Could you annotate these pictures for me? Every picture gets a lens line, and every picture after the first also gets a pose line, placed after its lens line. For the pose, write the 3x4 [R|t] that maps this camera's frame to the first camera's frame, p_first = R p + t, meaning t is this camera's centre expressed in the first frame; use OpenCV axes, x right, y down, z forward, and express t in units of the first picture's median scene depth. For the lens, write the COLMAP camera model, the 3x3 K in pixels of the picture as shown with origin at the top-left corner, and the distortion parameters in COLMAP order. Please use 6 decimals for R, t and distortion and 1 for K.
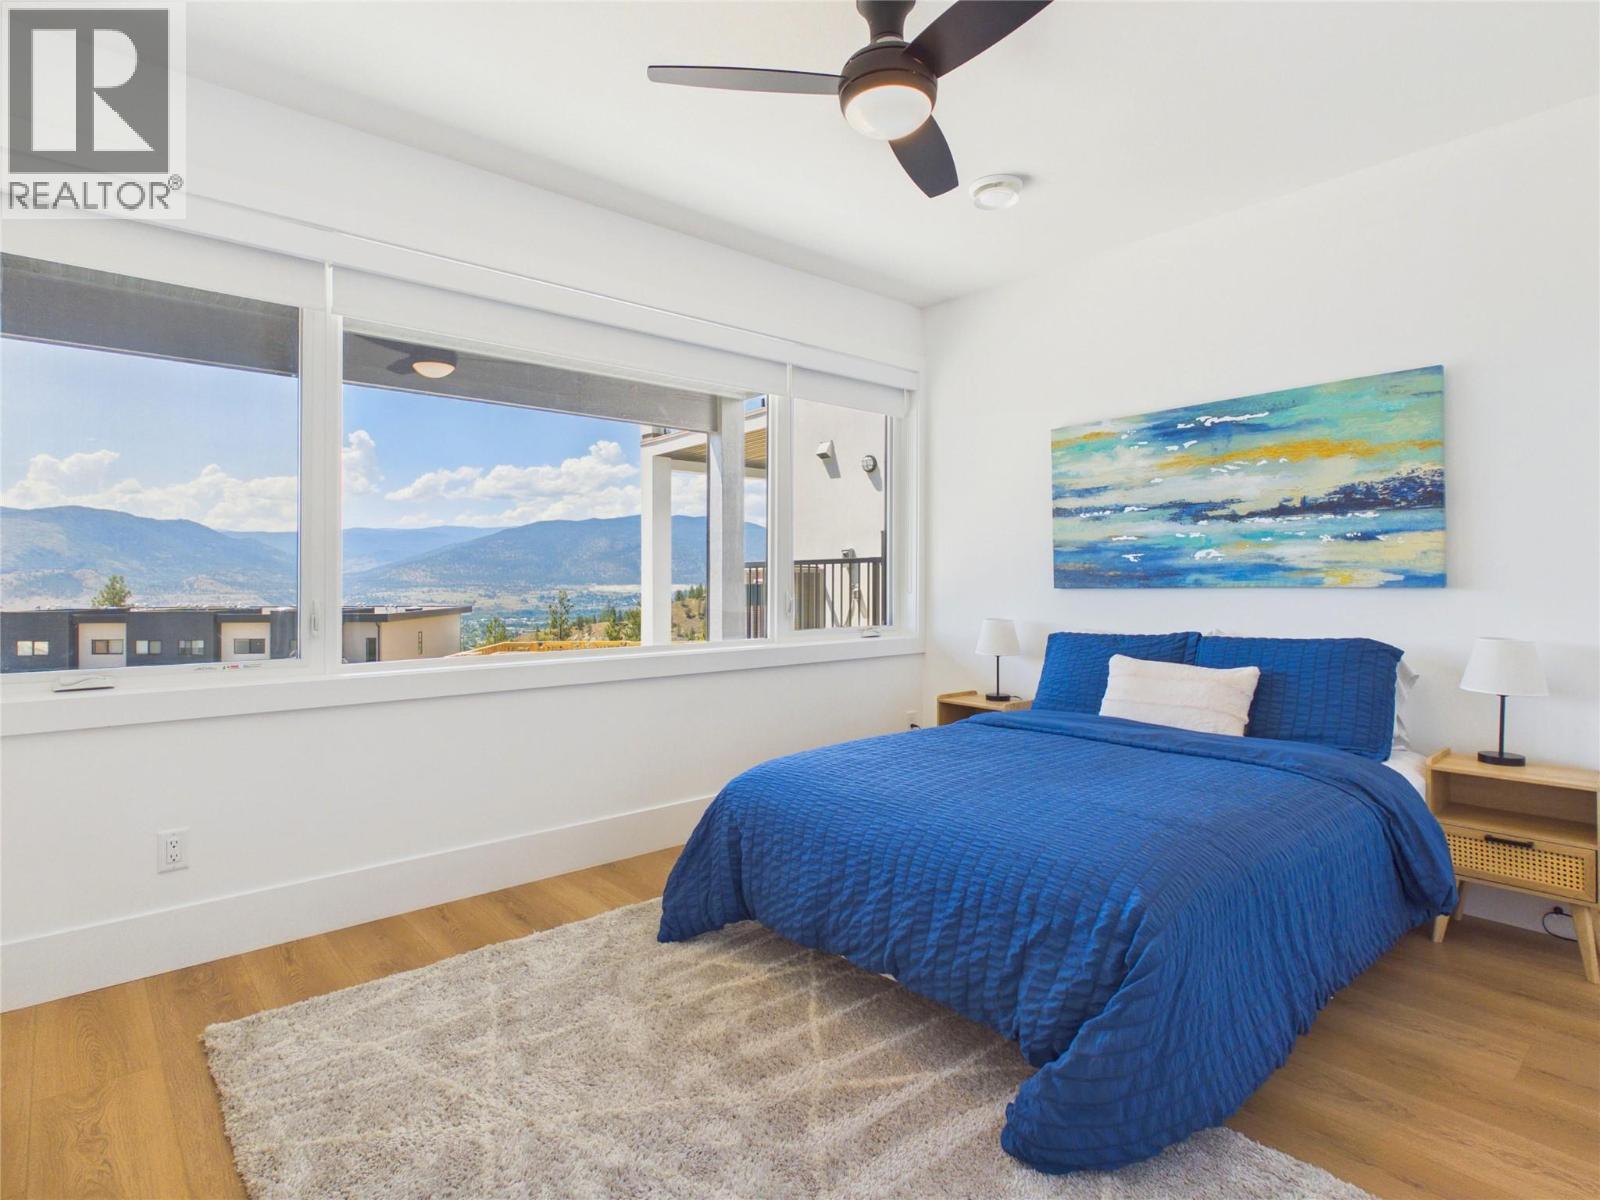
lens RADIAL K [[838.7, 0, 806.2], [0, 838.7, 586.5], [0, 0, 1]] dist [0.002812, 0.000405]
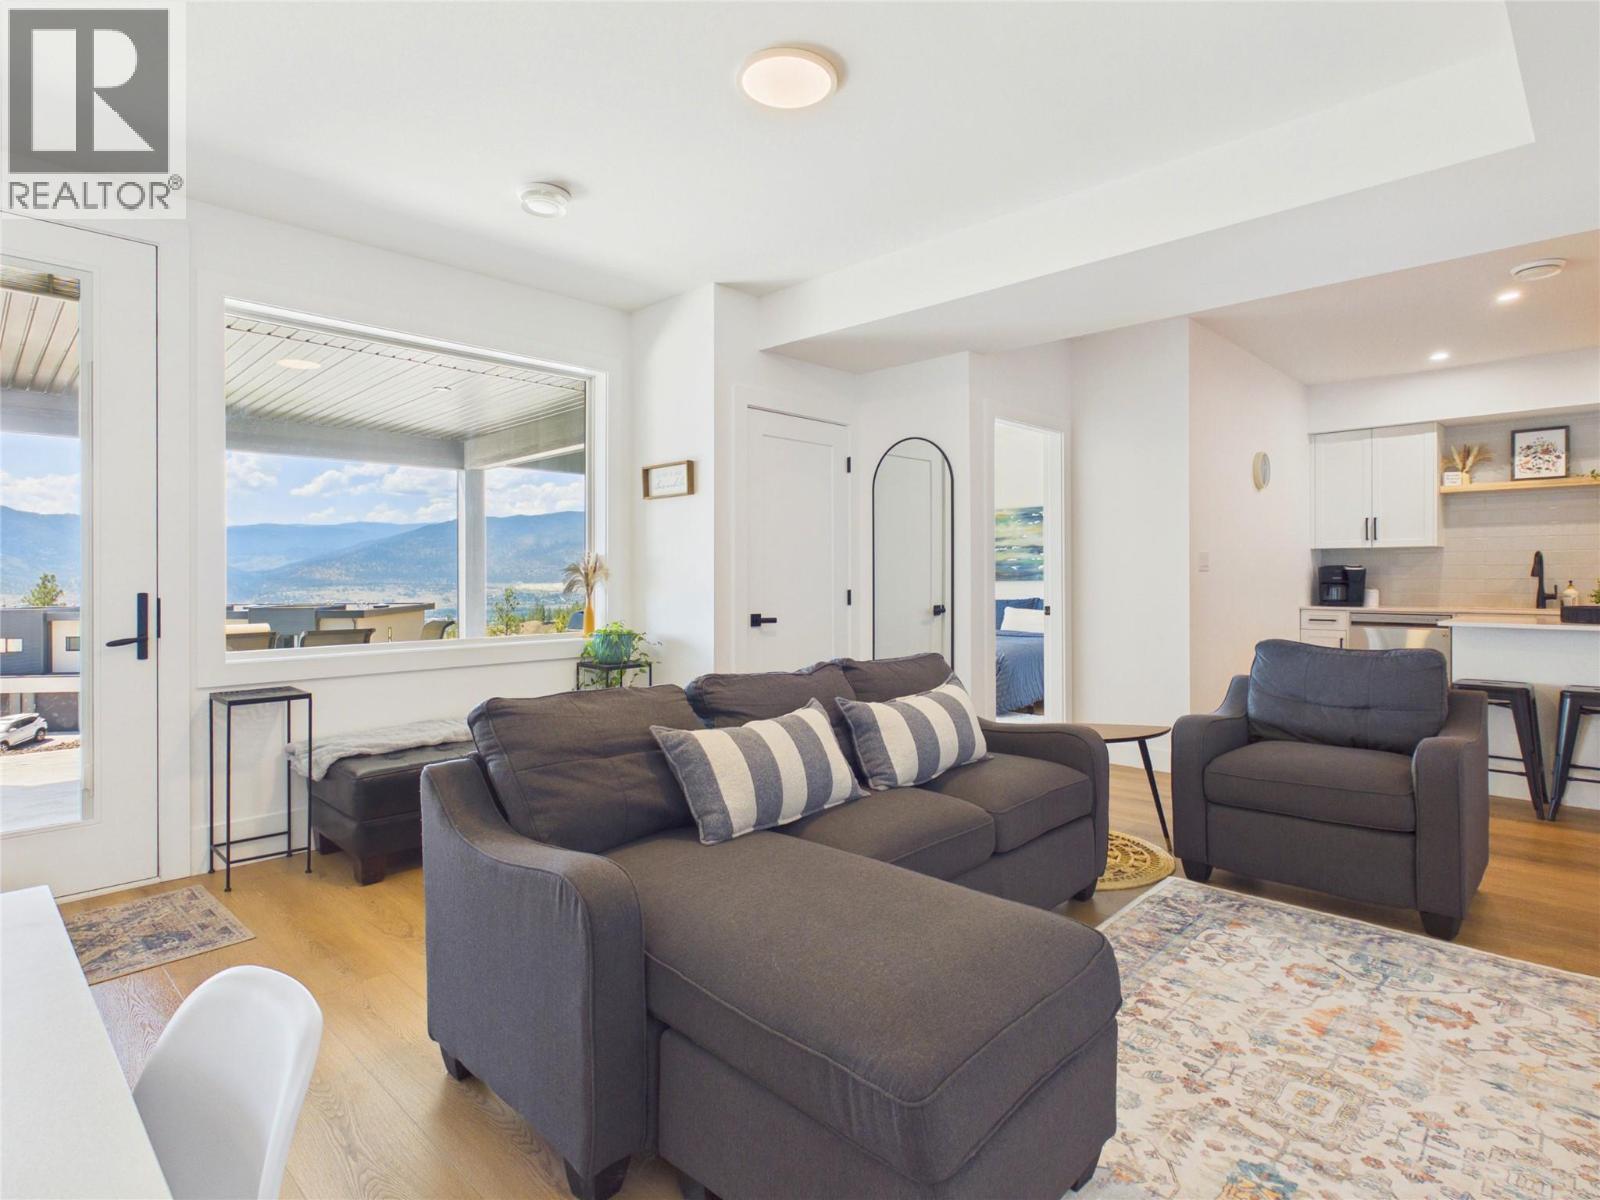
lens RADIAL K [[838.7, 0, 804.7], [0, 838.7, 588.1], [0, 0, 1]] dist [0.002812, 0.000405]
pose [[0.996367, -0.003091, 0.085113, -0.033666], [0.002686, 0.999985, 0.004872, 0.000786], [-0.085126, -0.004626, 0.996359, -0.108749]]
